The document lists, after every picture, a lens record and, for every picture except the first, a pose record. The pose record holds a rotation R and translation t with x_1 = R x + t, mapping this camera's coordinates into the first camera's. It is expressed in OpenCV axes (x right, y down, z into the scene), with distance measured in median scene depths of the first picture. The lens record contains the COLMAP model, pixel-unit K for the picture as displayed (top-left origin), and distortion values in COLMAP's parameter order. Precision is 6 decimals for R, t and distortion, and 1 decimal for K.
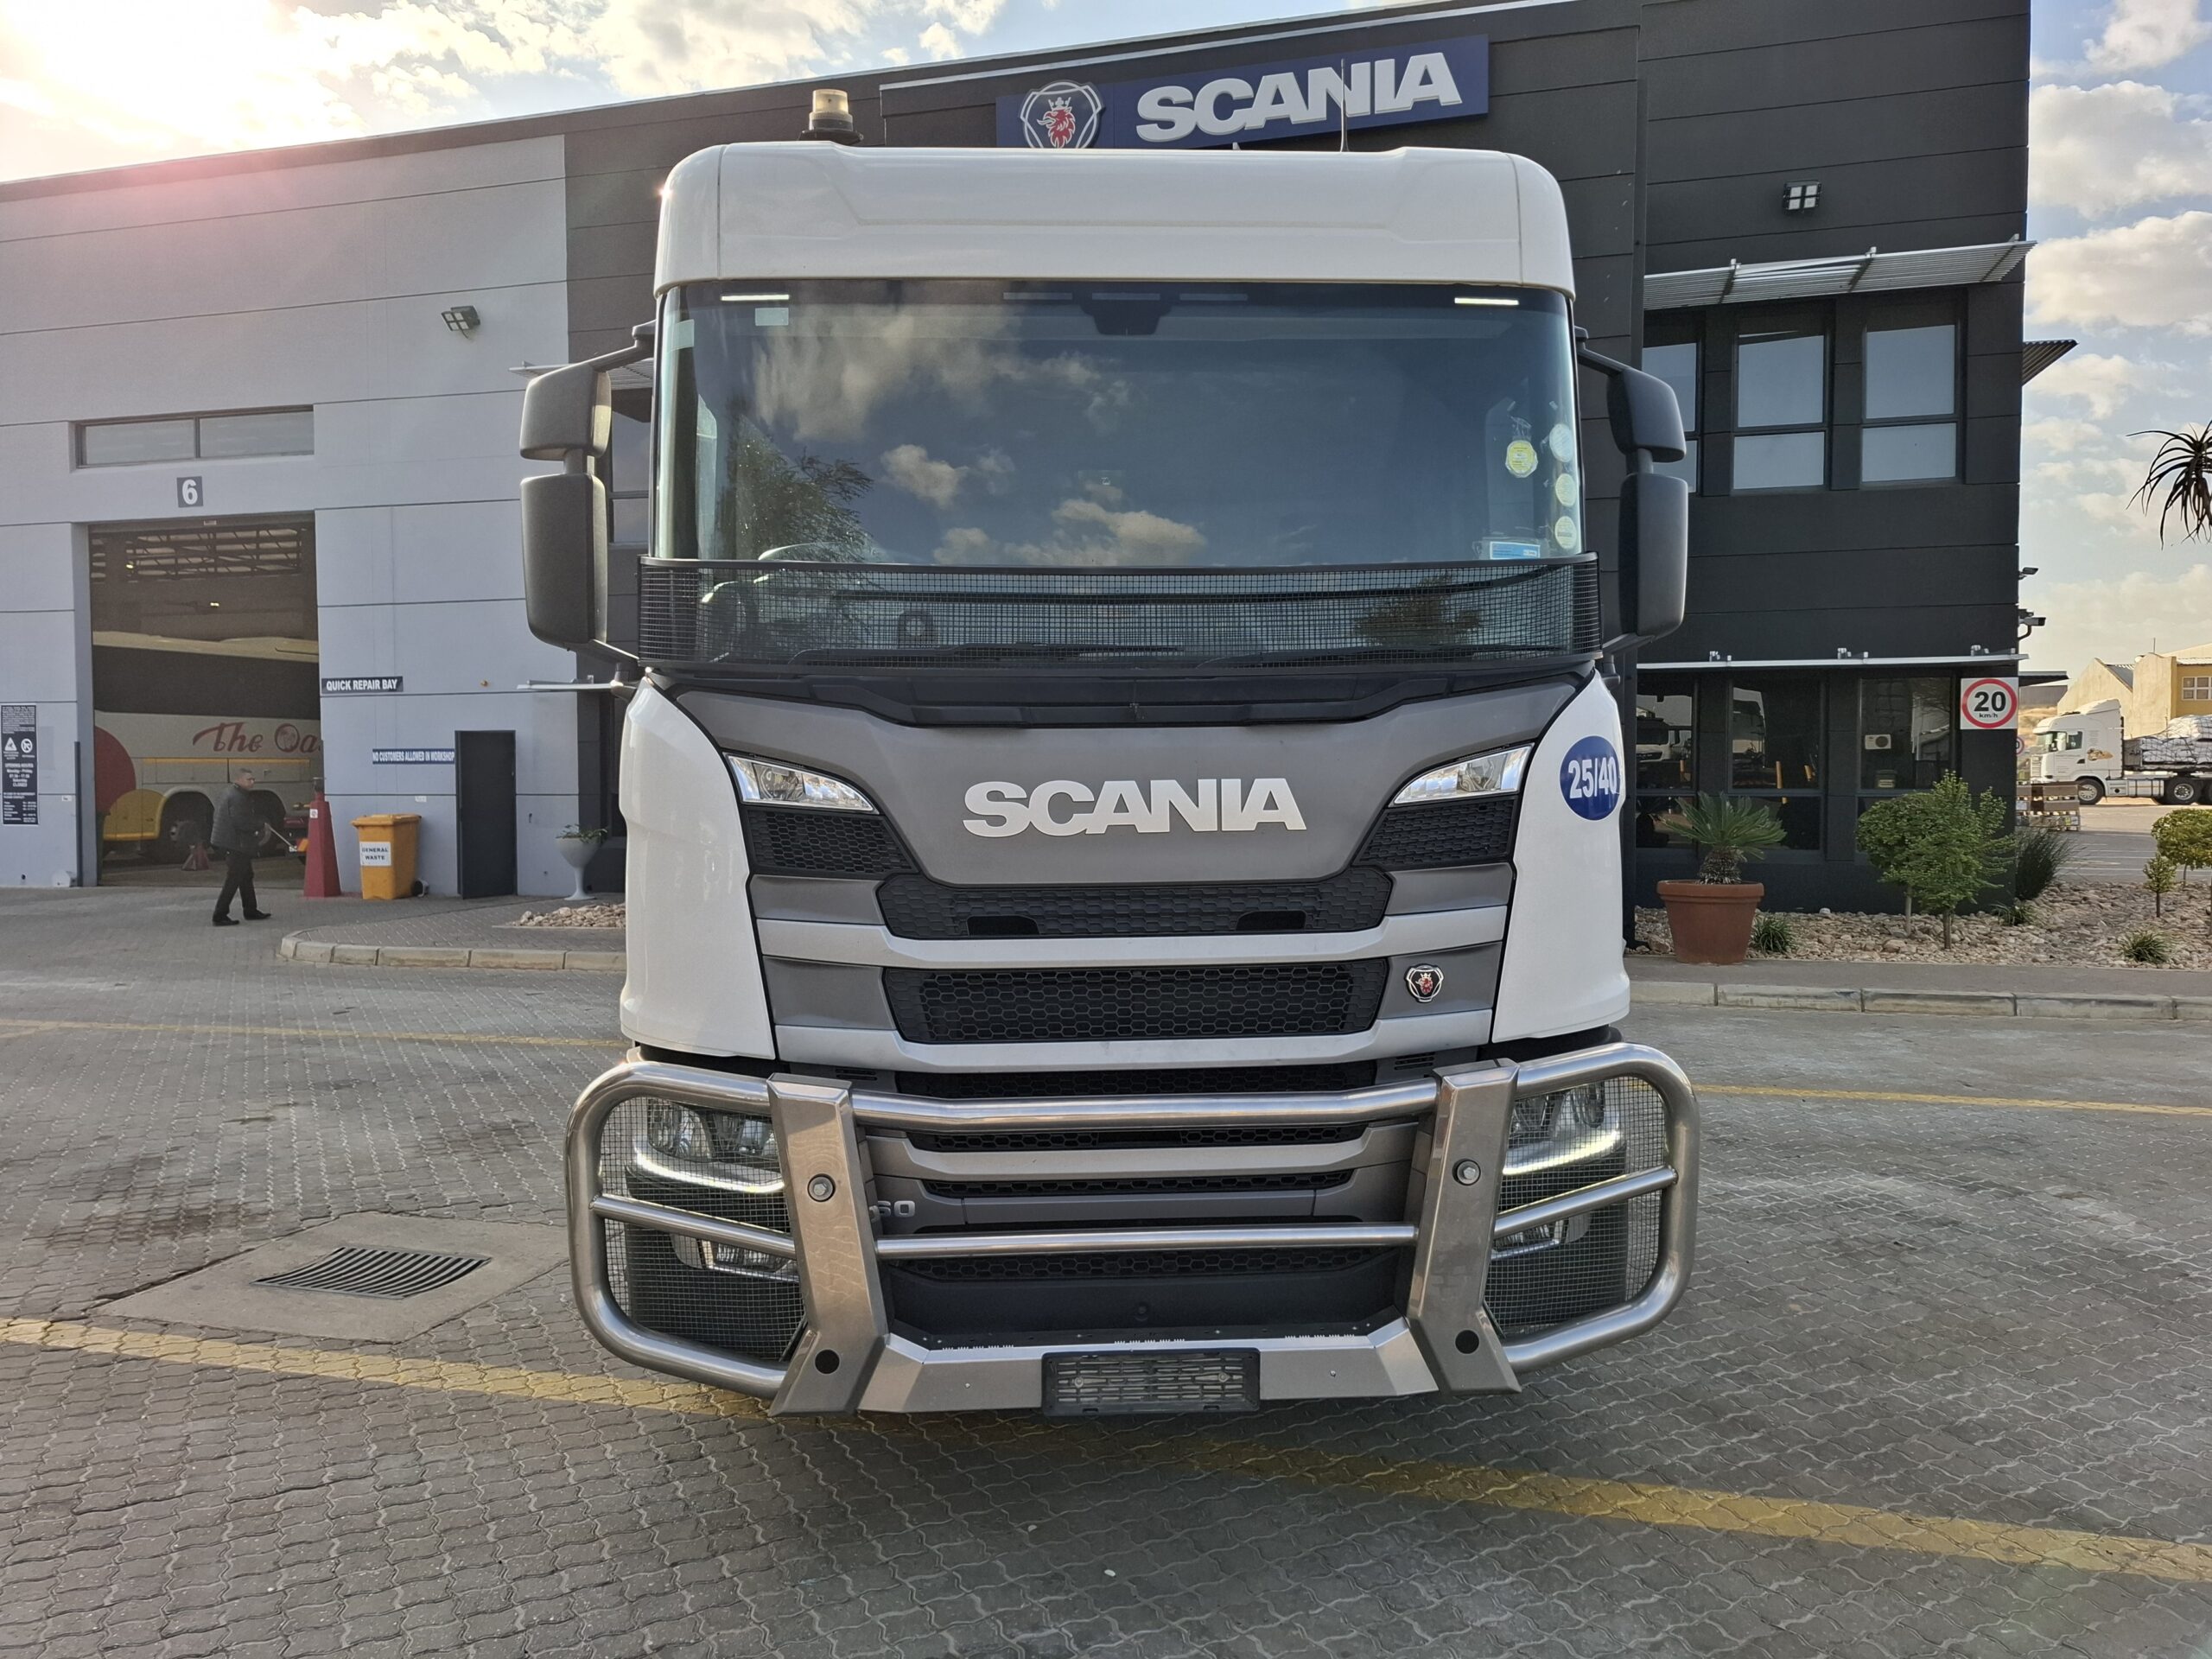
lens RADIAL K [[1533.6, 0, 1106.0], [0, 1533.6, 829.5], [0, 0, 1]] dist [0.046929, -0.005678]
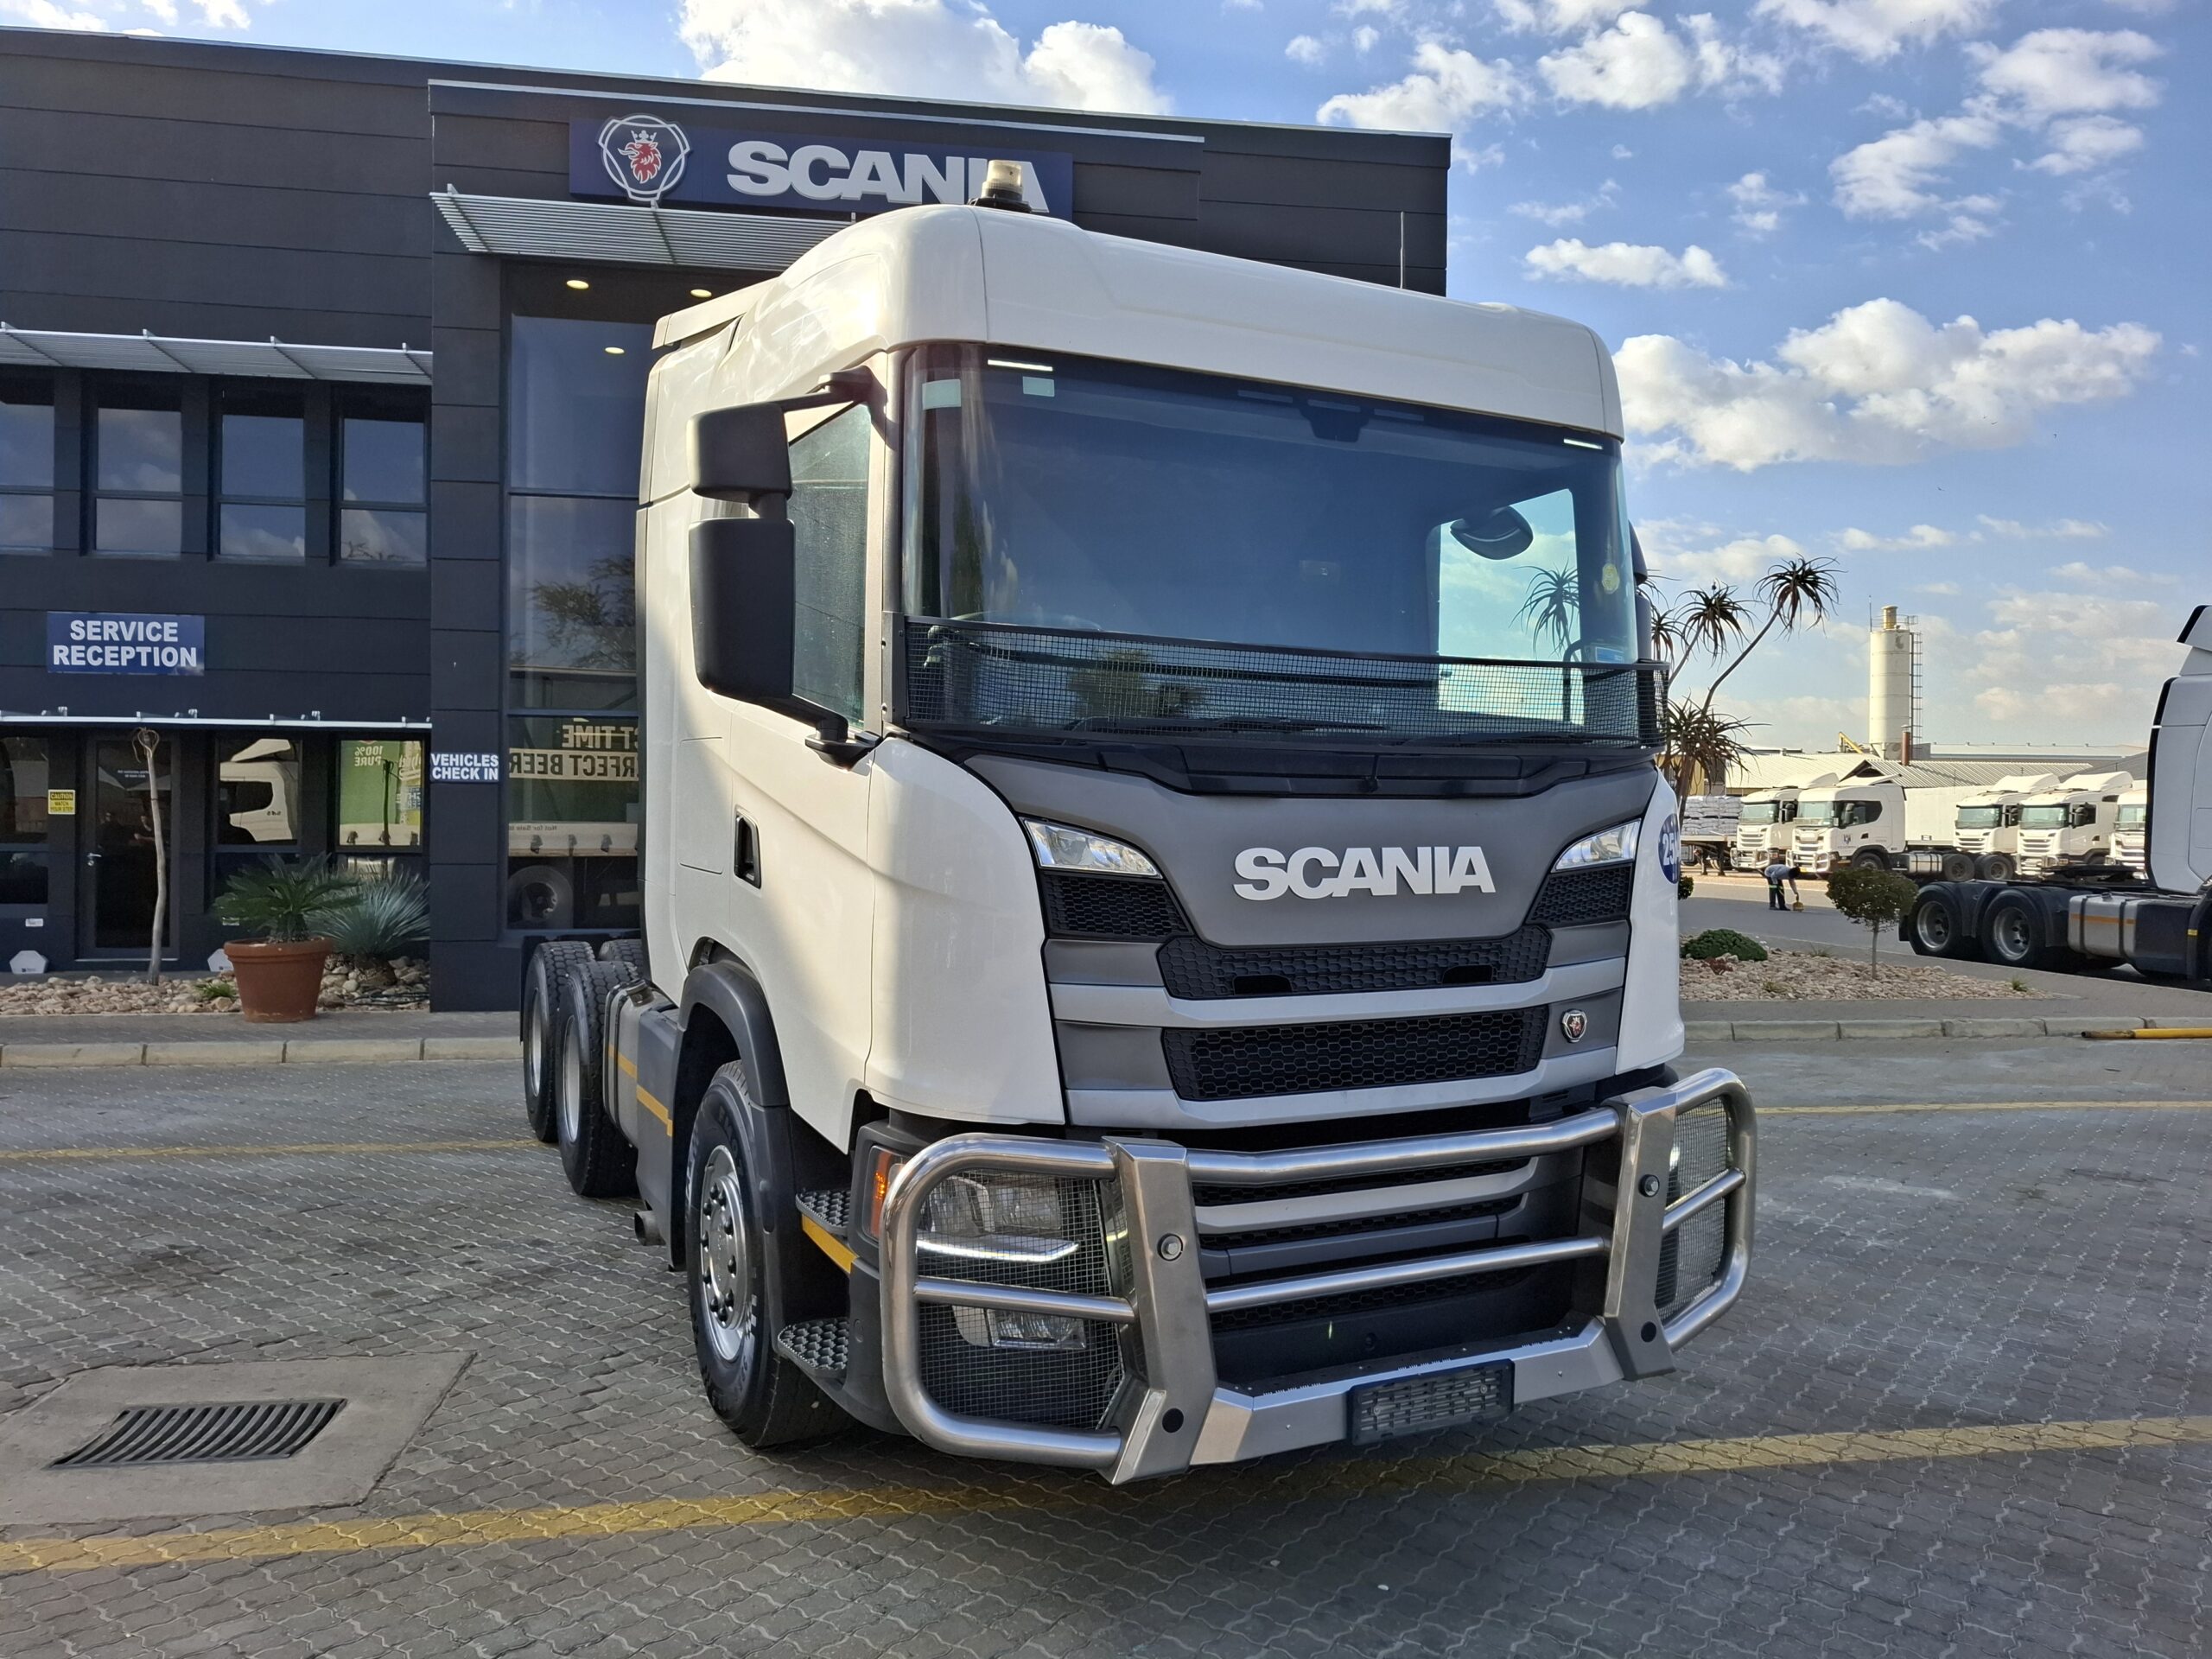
lens RADIAL K [[1543.3, 0, 1106.0], [0, 1543.3, 829.5], [0, 0, 1]] dist [0.027977, -0.001715]
pose [[0.921724, 0.012779, 0.387636, -0.576493], [0.002452, 0.999245, -0.038772, -0.002838], [-0.387838, 0.036688, 0.920997, 0.063243]]
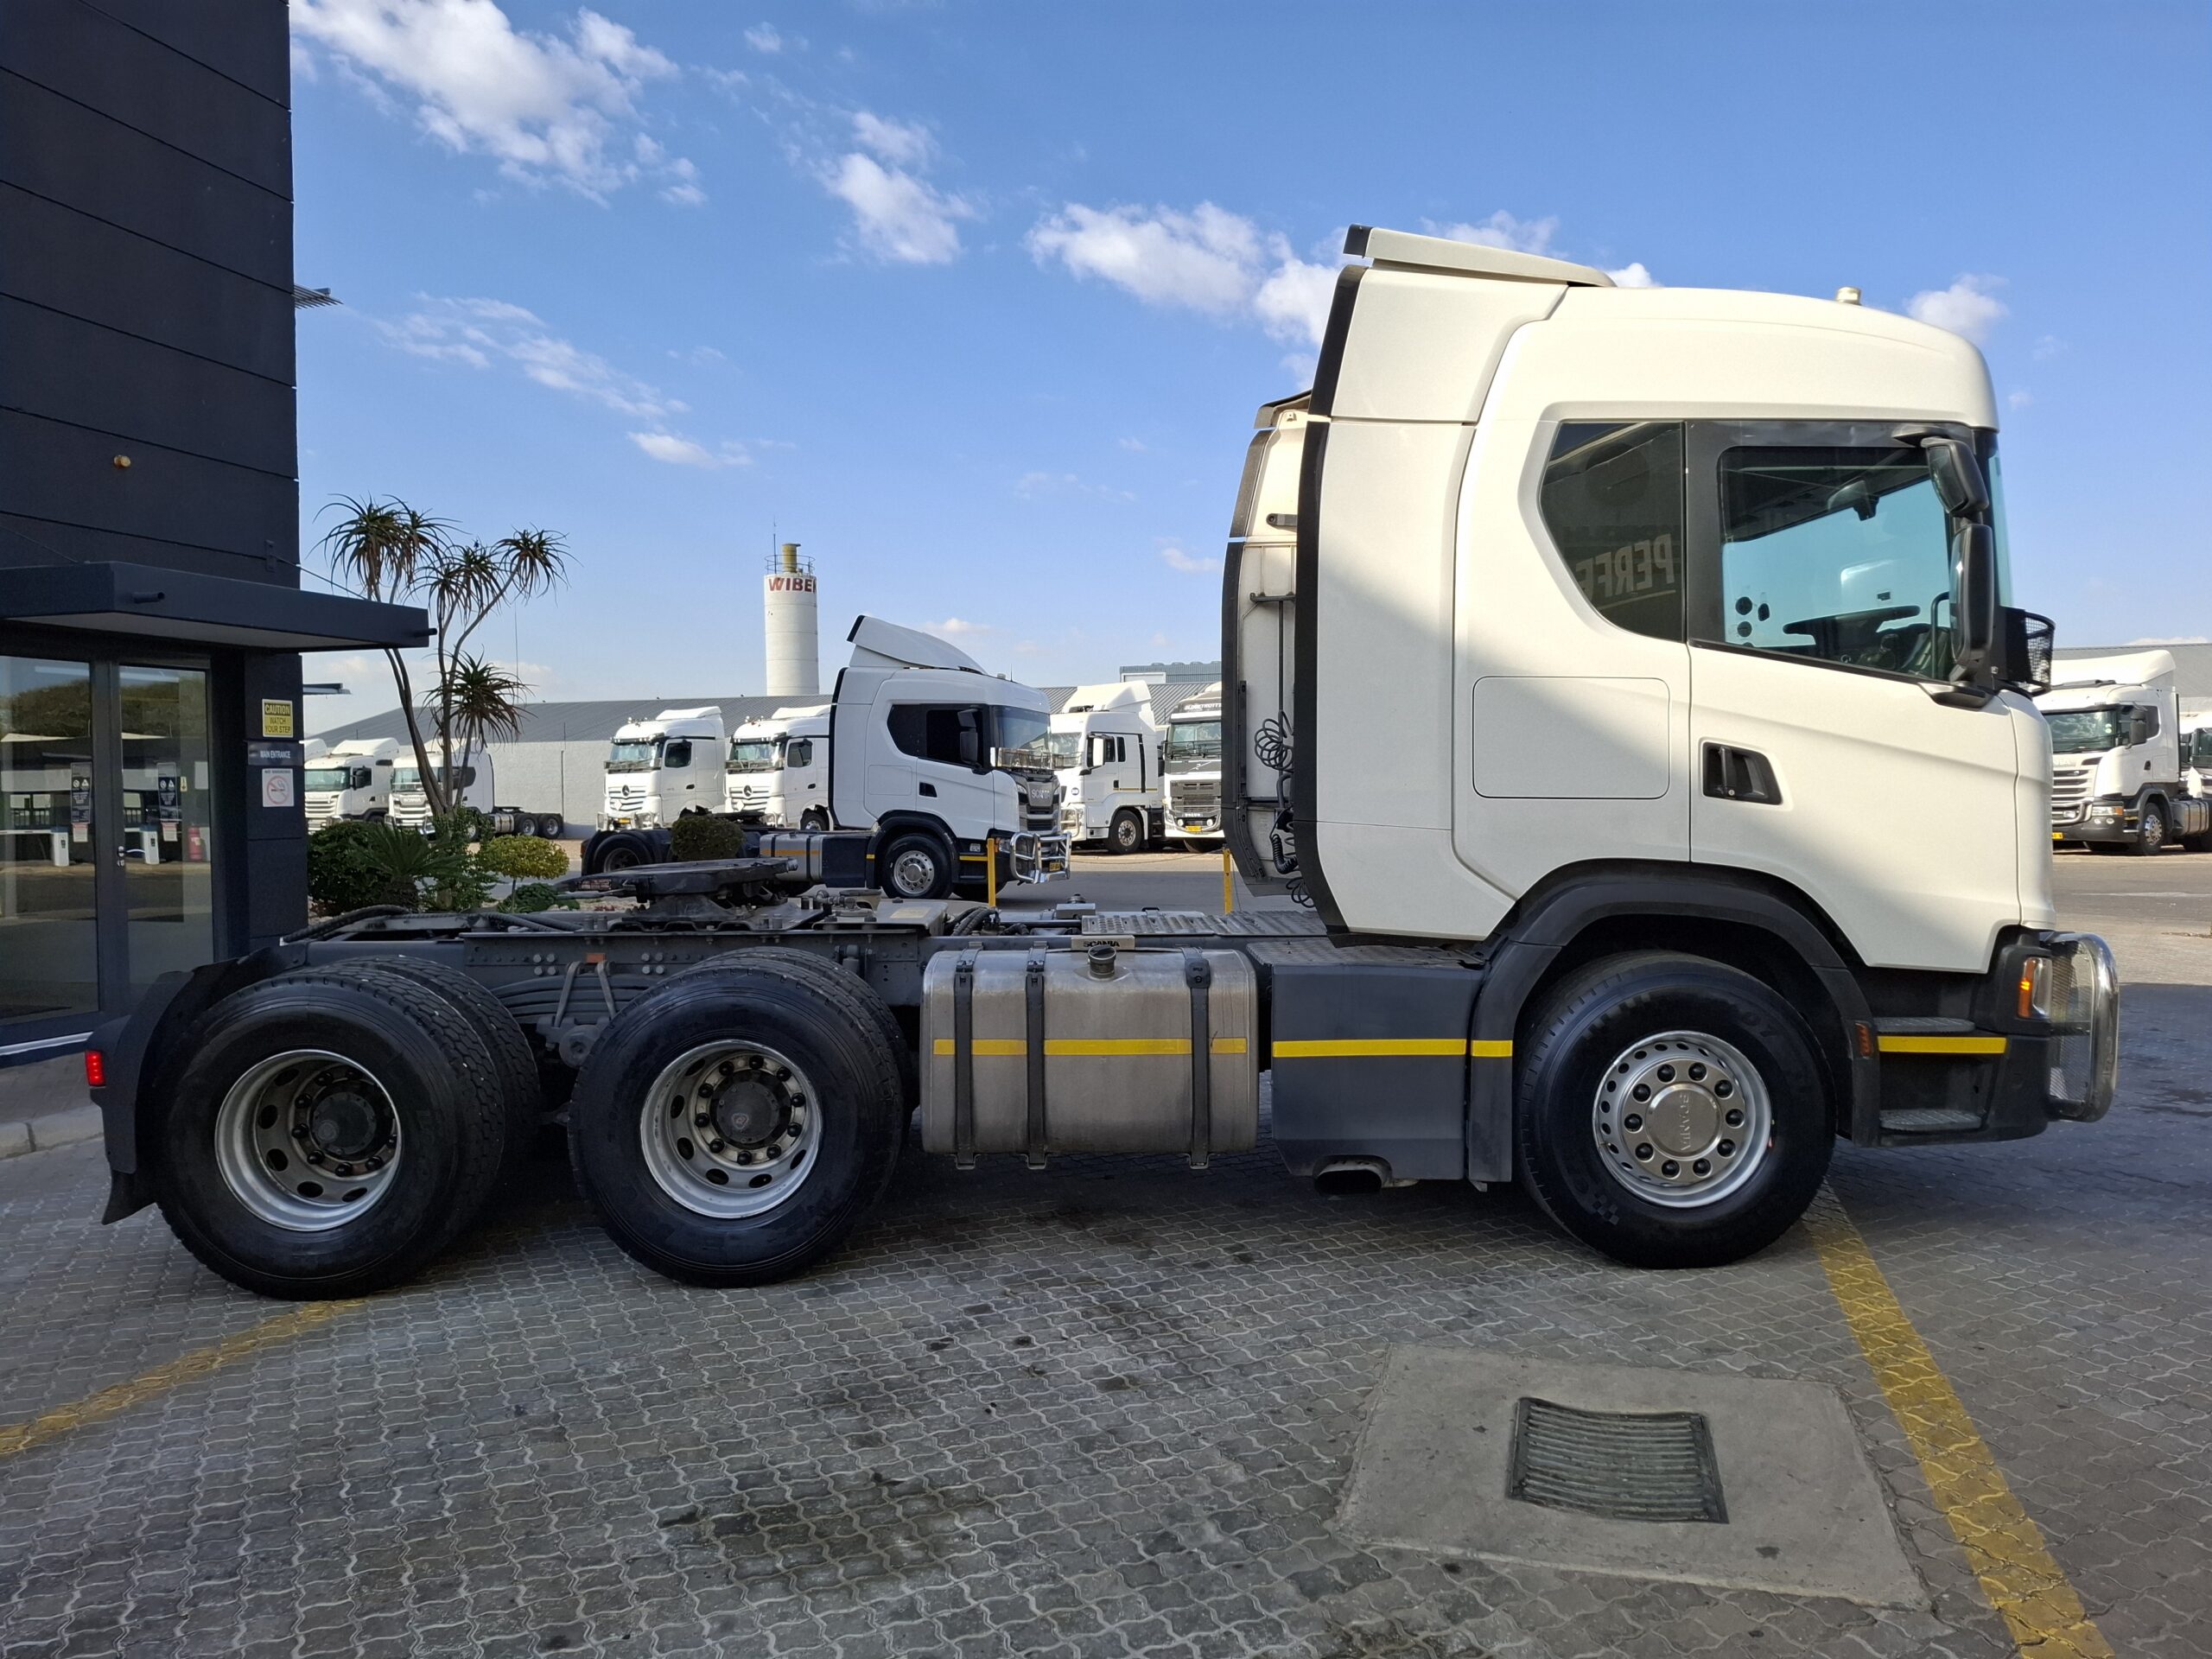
lens RADIAL K [[1519.7, 0, 1106.0], [0, 1519.7, 829.5], [0, 0, 1]] dist [0.080155, 0.000251]
pose [[0.030463, -0.021374, 0.999307, -1.916689], [0.055529, 0.998264, 0.019659, -0.045796], [-0.997992, 0.054891, 0.031597, 1.932142]]
